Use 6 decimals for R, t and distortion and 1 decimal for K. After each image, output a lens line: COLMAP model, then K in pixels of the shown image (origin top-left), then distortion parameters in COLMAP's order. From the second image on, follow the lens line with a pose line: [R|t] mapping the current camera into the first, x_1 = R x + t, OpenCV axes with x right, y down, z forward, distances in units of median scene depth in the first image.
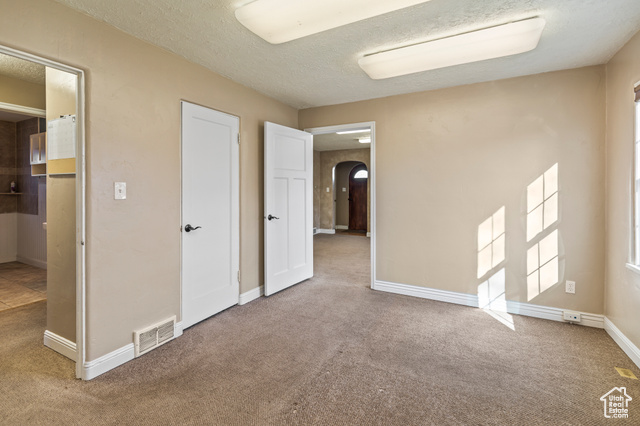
lens RADIAL K [[298.1, 0, 321.0], [0, 298.1, 192.3], [0, 0, 1]] dist [0.001042, -0.000299]
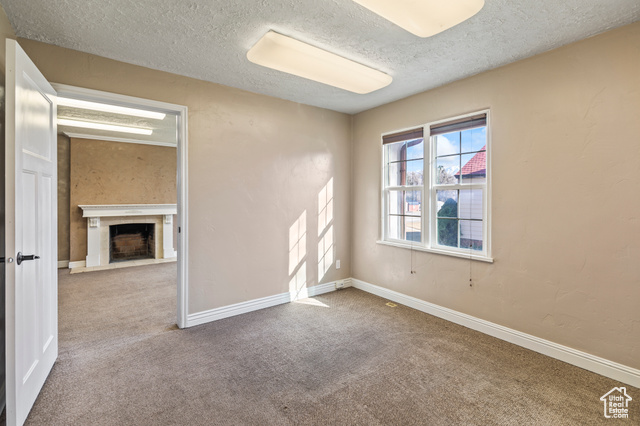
lens RADIAL K [[292.5, 0, 317.4], [0, 292.5, 198.9], [0, 0, 1]] dist [0.005963, -0.000764]
pose [[0.412577, -0.007743, 0.910890, -0.458781], [0.009588, 0.999945, 0.004158, -0.002527], [-0.910872, 0.007018, 0.412629, 0.484647]]
